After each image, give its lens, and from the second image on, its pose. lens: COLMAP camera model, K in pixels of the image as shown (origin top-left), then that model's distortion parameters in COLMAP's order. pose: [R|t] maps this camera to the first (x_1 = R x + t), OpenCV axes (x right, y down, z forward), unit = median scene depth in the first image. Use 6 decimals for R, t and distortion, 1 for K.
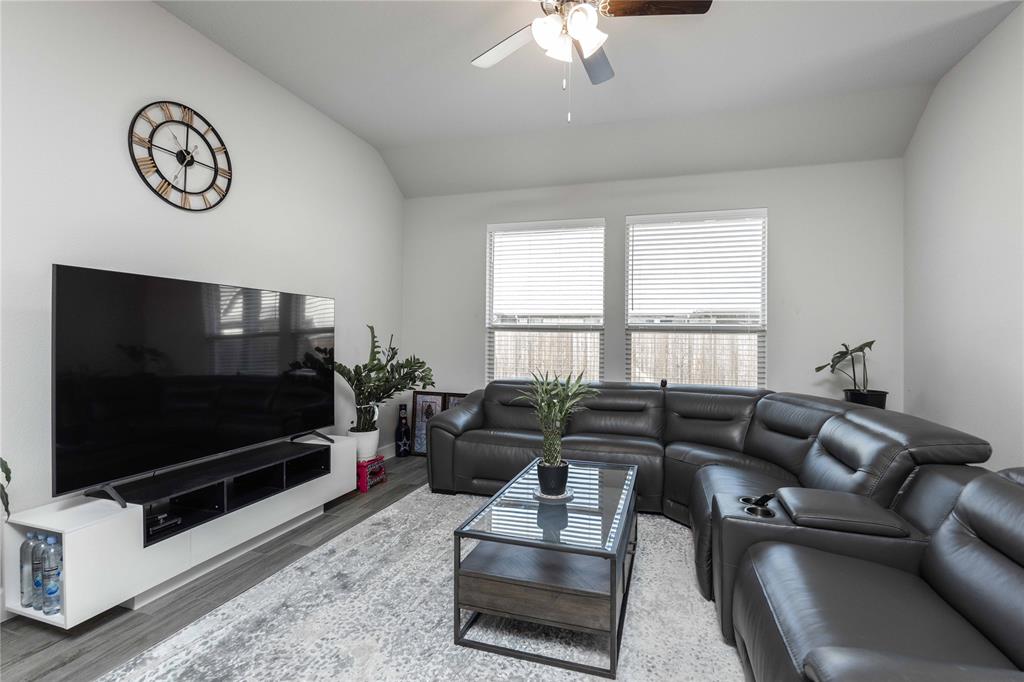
lens RADIAL K [[464.9, 0, 519.4], [0, 464.9, 335.4], [0, 0, 1]] dist [-0.002679, -0.000723]
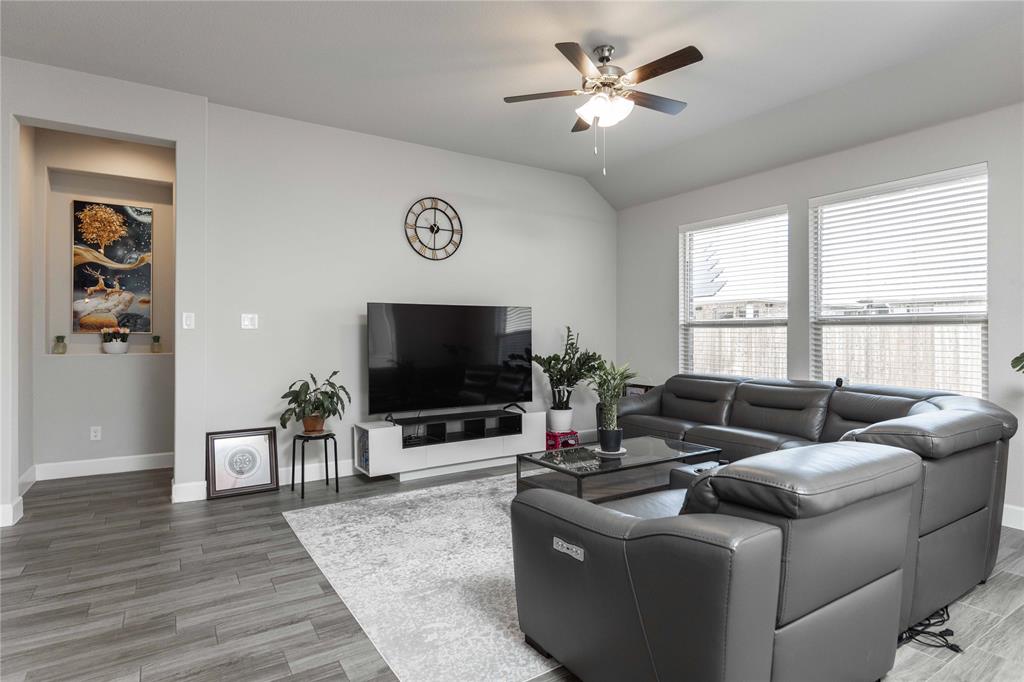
lens RADIAL K [[545.5, 0, 512.0], [0, 545.5, 341.0], [0, 0, 1]] dist [-0.003814, -0.000996]
pose [[0.762157, -0.008209, -0.647340, 0.629439], [0.016823, 0.999833, 0.007127, 0.006495], [0.647173, -0.016322, 0.762168, -0.259100]]
